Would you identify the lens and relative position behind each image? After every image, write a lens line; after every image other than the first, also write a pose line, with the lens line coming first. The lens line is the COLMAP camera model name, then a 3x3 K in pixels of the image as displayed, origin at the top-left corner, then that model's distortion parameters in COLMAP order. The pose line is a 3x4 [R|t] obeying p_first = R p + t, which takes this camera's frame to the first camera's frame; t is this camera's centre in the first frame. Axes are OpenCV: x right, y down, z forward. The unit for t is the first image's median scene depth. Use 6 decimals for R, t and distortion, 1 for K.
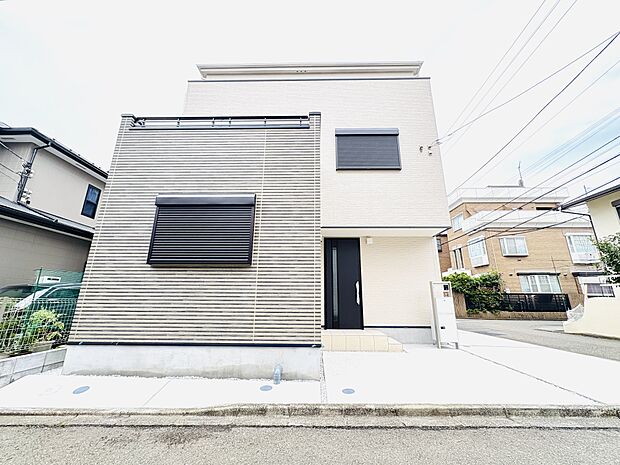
lens RADIAL K [[247.2, 0, 310.0], [0, 247.2, 232.5], [0, 0, 1]] dist [-0.000872, 0.000199]
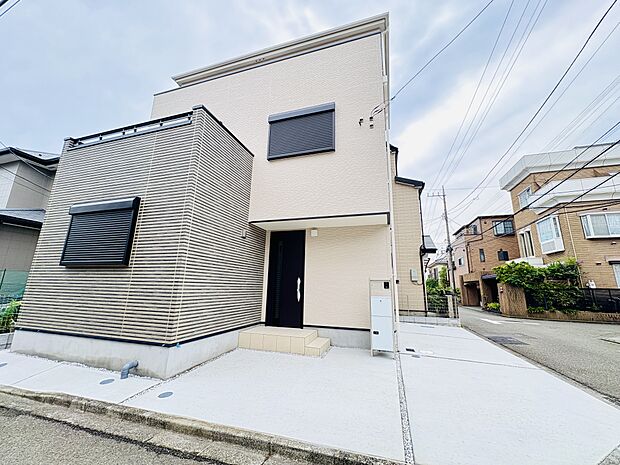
lens RADIAL K [[247.2, 0, 310.0], [0, 247.2, 232.5], [0, 0, 1]] dist [-0.000872, 0.000199]
pose [[0.960189, -0.047586, -0.275267, 0.514282], [0.058837, 0.997730, 0.032755, 0.001372], [0.273084, -0.047647, 0.960810, 0.126591]]
